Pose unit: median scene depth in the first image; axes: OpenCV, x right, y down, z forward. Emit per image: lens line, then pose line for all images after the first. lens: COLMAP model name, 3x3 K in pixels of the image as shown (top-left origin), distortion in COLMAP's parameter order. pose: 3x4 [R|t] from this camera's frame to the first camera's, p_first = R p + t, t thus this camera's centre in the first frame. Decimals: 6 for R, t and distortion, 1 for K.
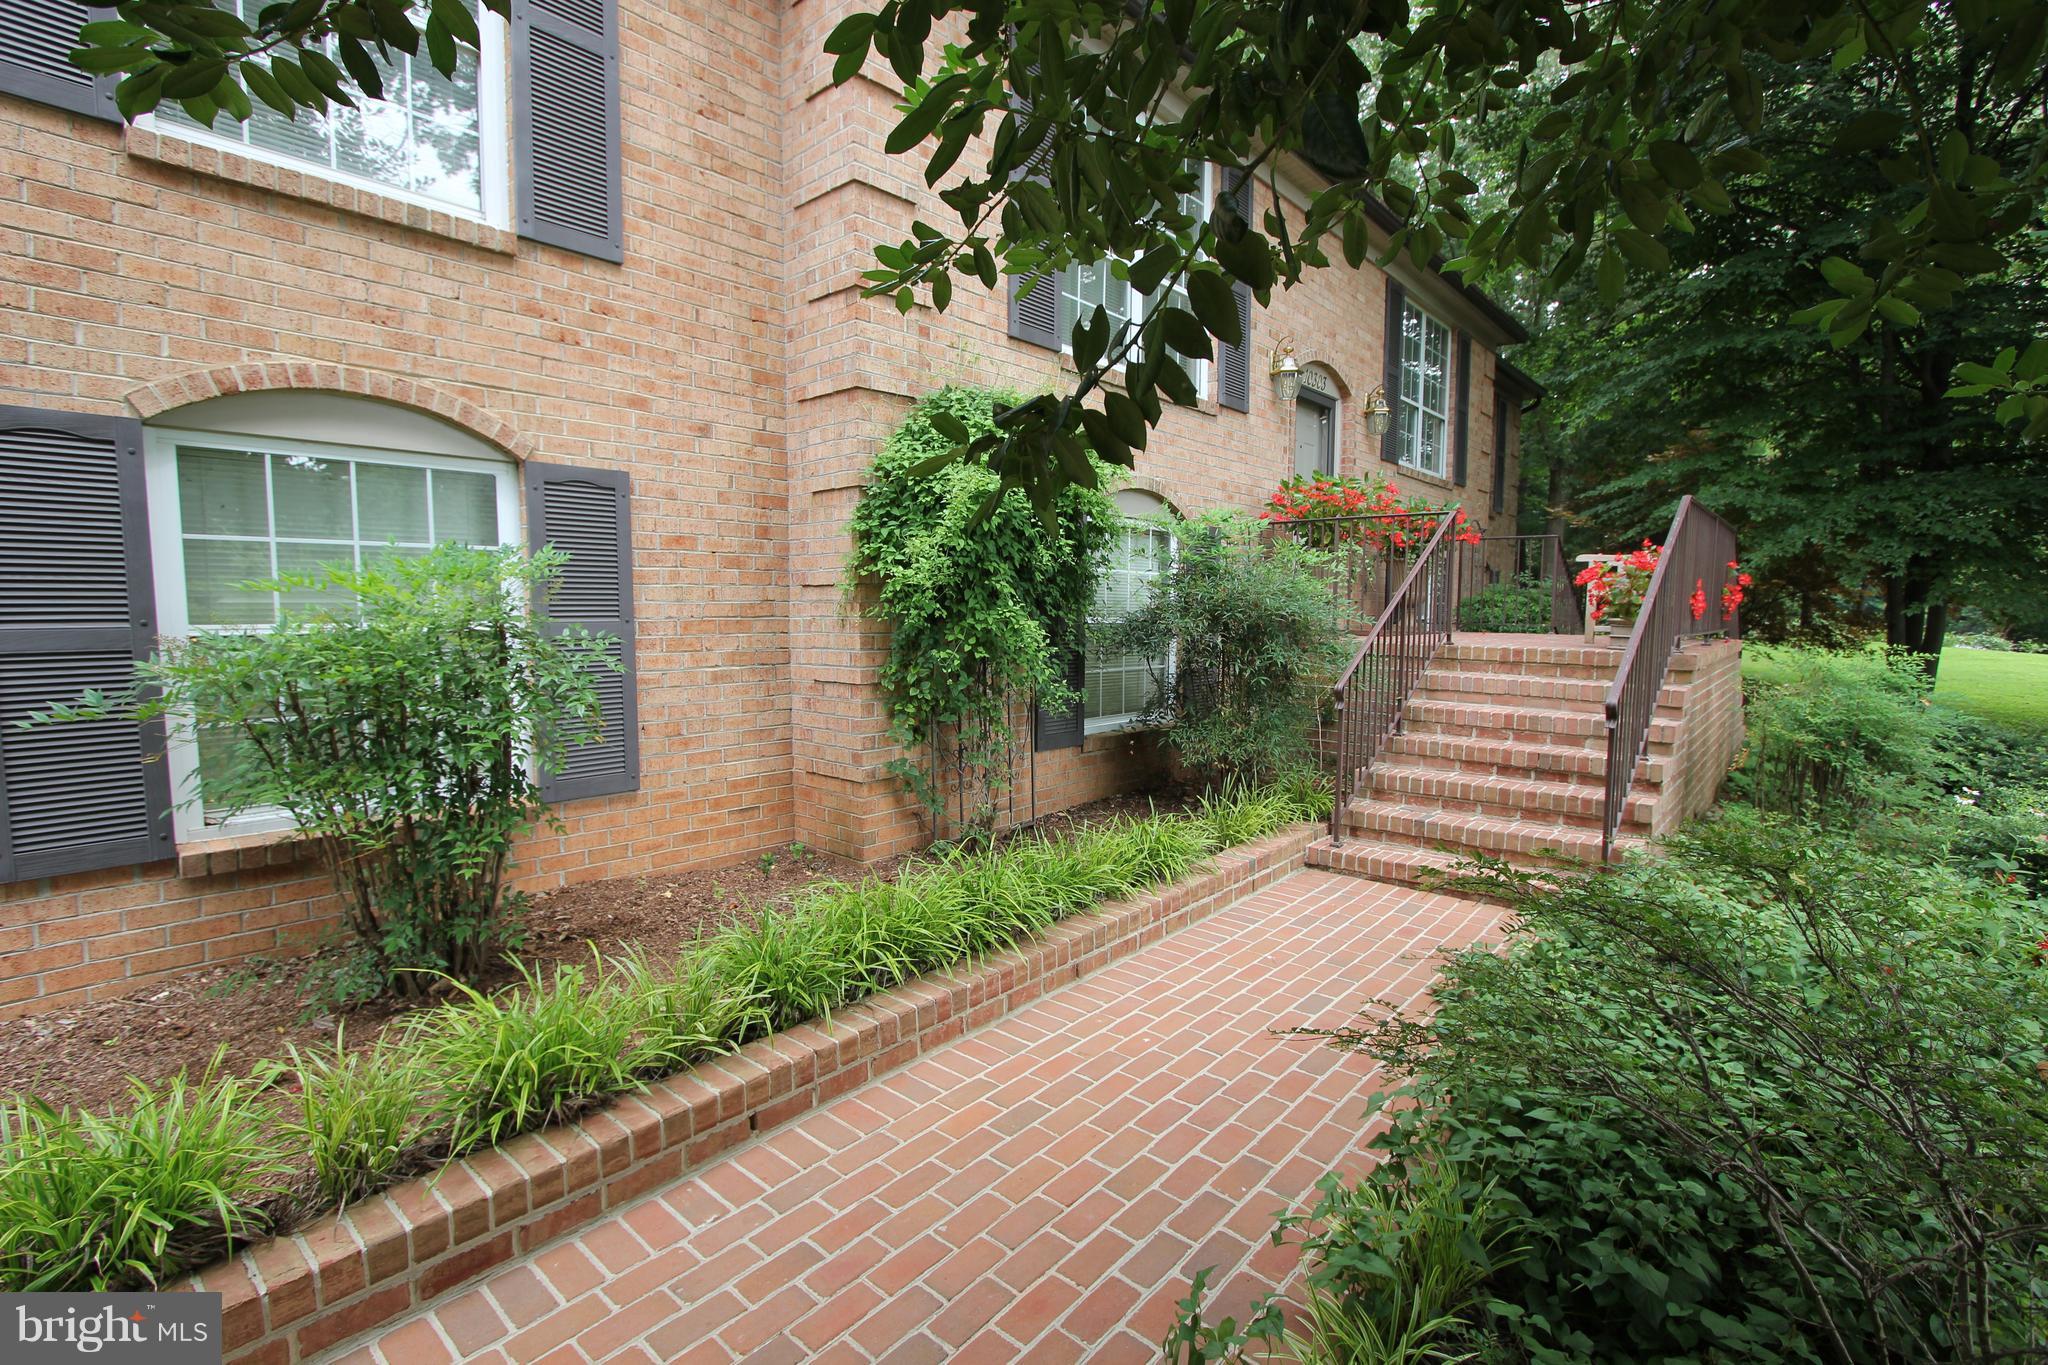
lens RADIAL K [[927.6, 0, 1024.0], [0, 927.6, 682.5], [0, 0, 1]] dist [-0.014071, 0.000359]
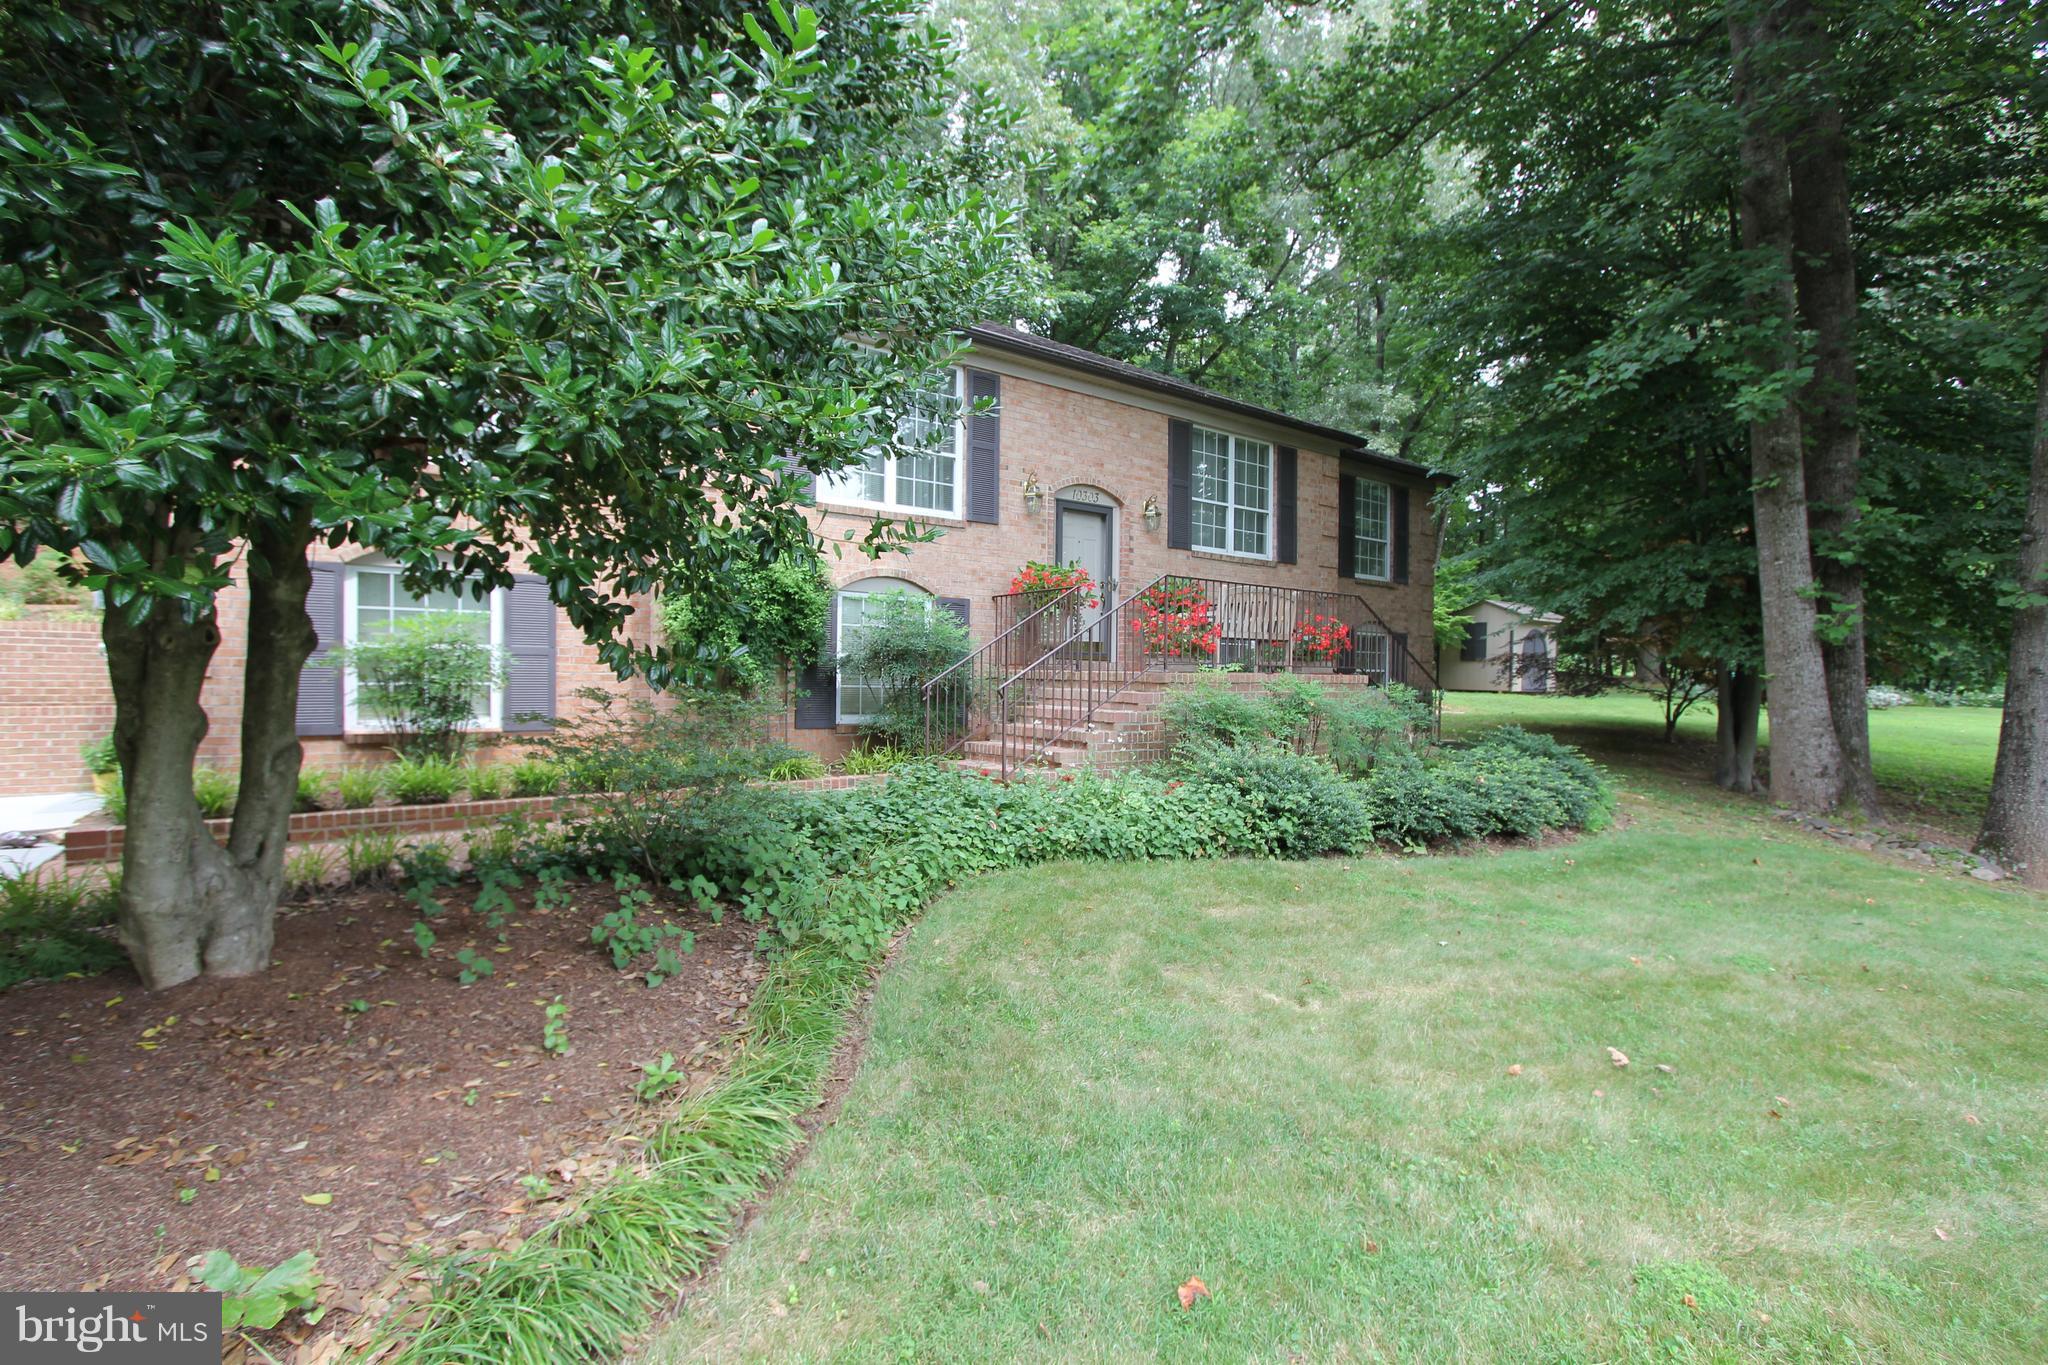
lens RADIAL K [[927.6, 0, 1024.0], [0, 927.6, 682.5], [0, 0, 1]] dist [-0.014071, 0.000359]
pose [[0.975351, 0.007229, -0.220542, 0.415224], [-0.025065, 0.996624, -0.078180, 0.057500], [0.219232, 0.081781, 0.972239, -0.302401]]
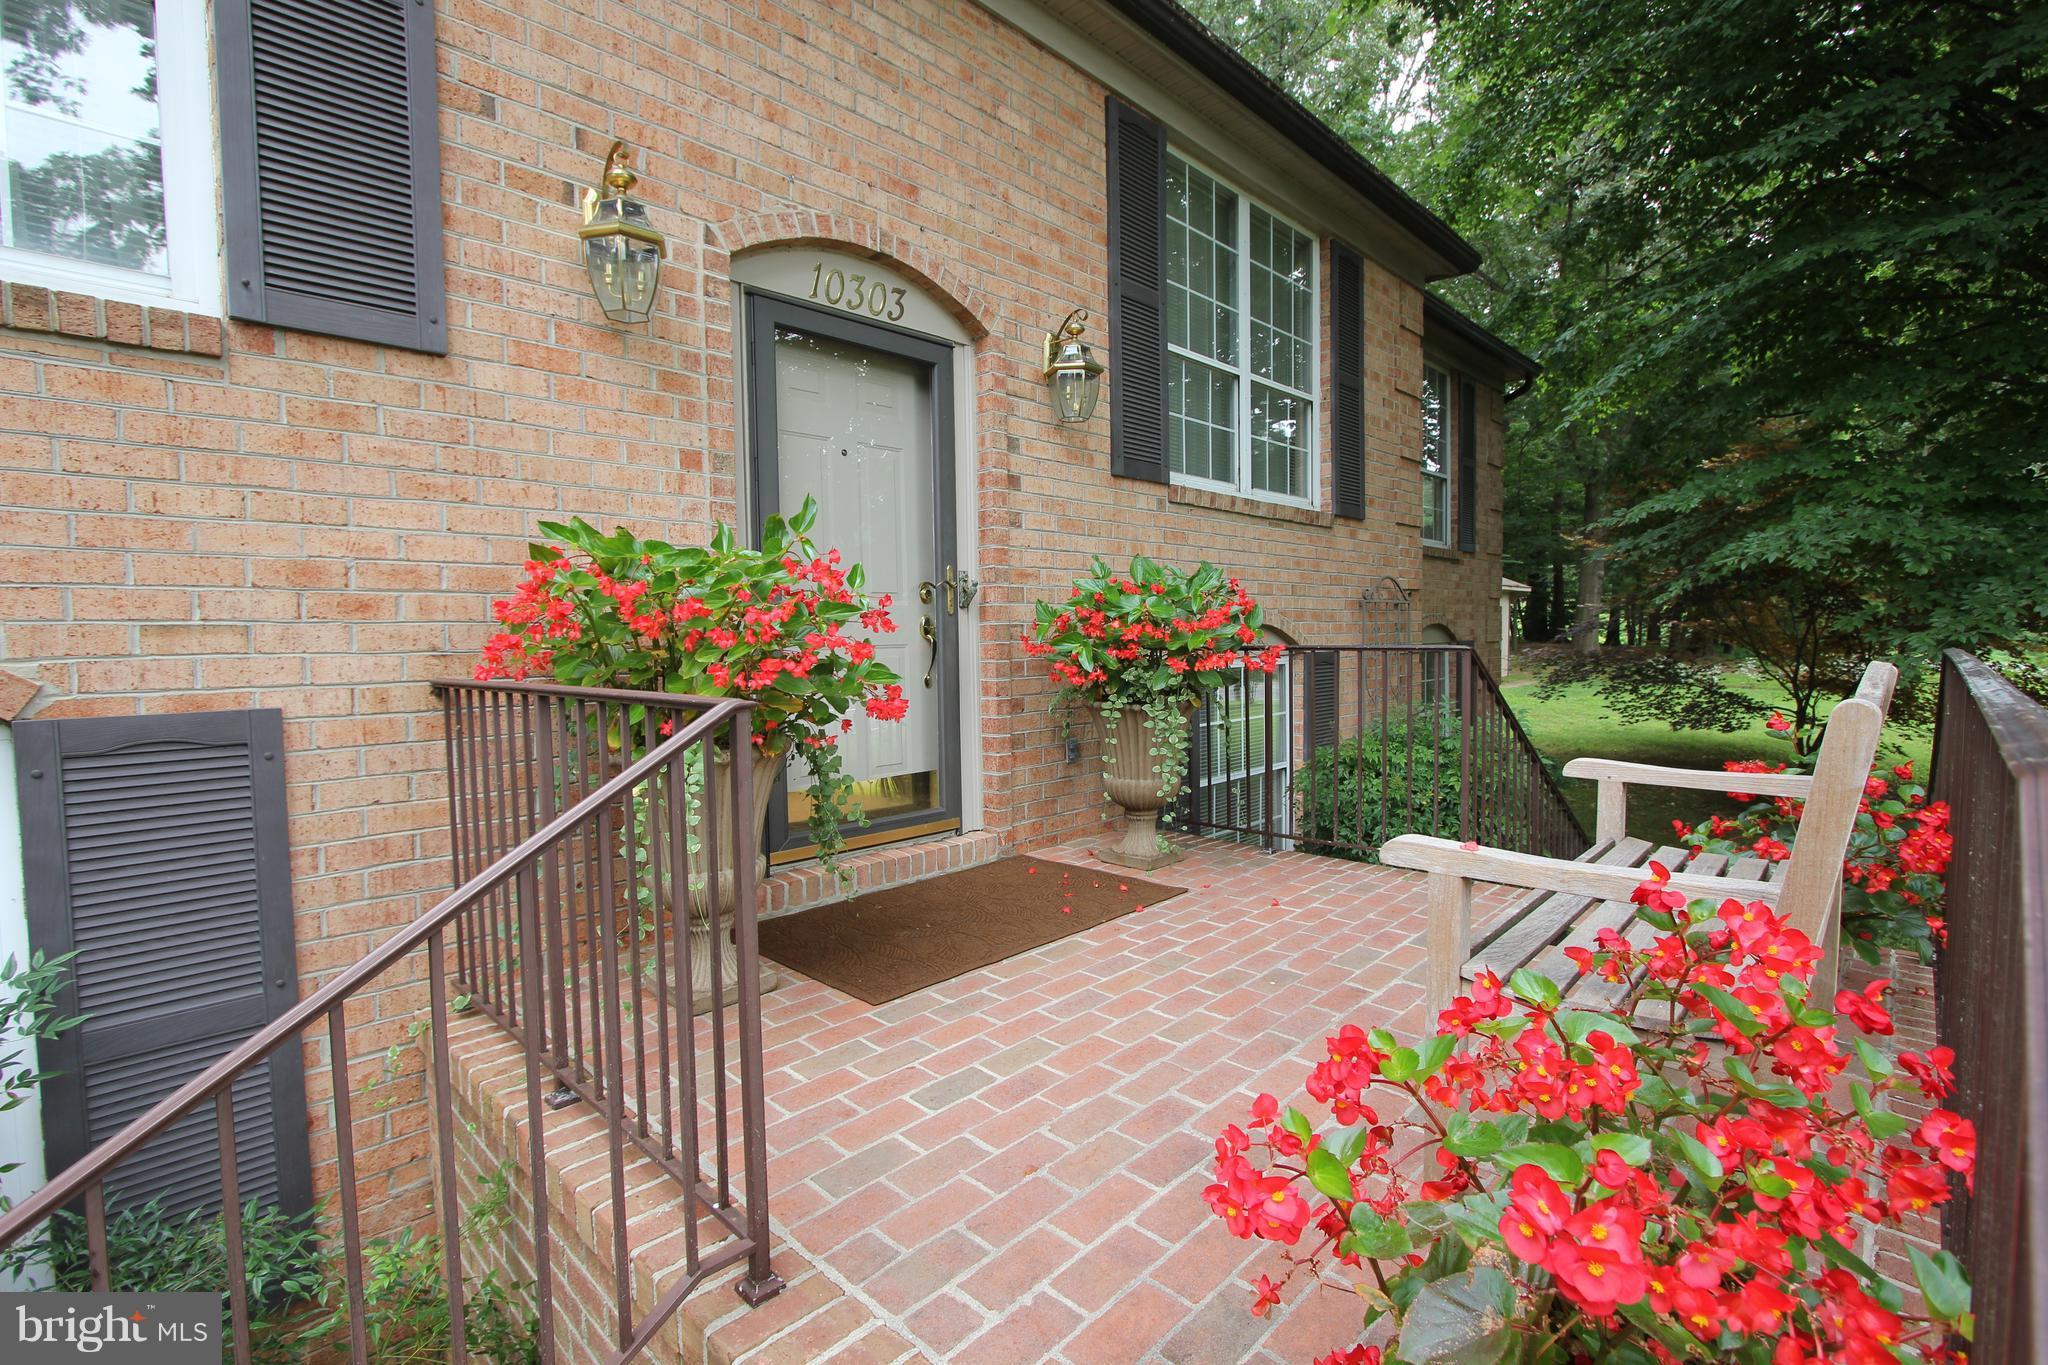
lens RADIAL K [[927.6, 0, 1024.0], [0, 927.6, 682.5], [0, 0, 1]] dist [-0.014071, 0.000359]
pose [[0.998690, -0.018960, -0.047530, 0.311675], [0.017610, 0.999434, -0.028646, -0.106541], [0.048046, 0.027772, 0.998459, 0.455420]]
